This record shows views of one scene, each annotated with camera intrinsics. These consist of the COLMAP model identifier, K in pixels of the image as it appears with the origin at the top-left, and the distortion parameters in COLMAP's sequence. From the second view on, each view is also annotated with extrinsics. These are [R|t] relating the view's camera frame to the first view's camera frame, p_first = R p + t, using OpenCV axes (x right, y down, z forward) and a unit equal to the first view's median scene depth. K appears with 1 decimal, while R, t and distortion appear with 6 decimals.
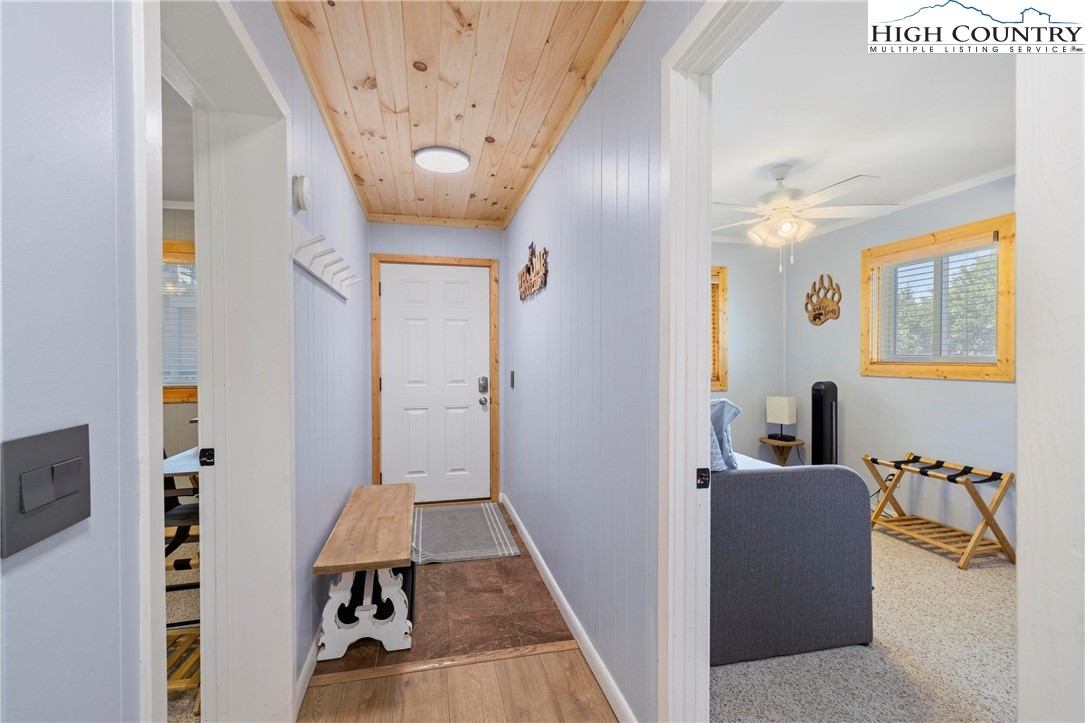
lens RADIAL K [[476.1, 0, 537.8], [0, 476.1, 359.2], [0, 0, 1]] dist [0.009314, -0.001841]
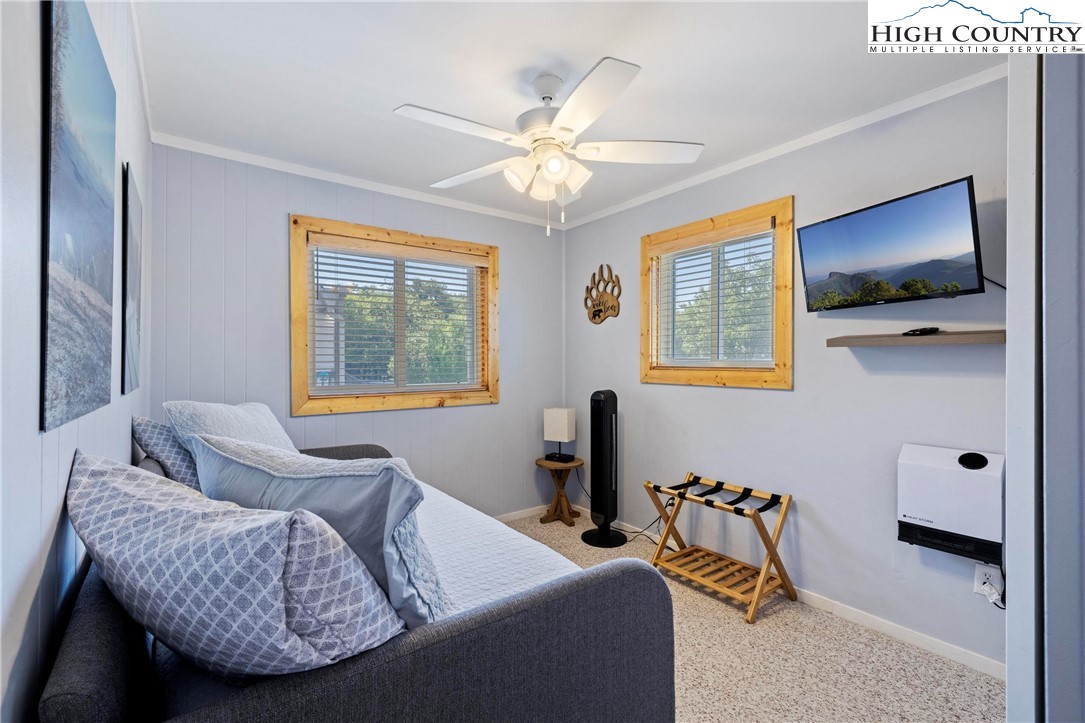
lens RADIAL K [[476.1, 0, 542.0], [0, 476.1, 359.9], [0, 0, 1]] dist [0.009314, -0.001841]
pose [[0.917119, 0.002566, 0.398605, 0.177605], [0.000258, 0.999975, -0.007031, -0.000434], [-0.398613, 0.006551, 0.917096, 0.294660]]
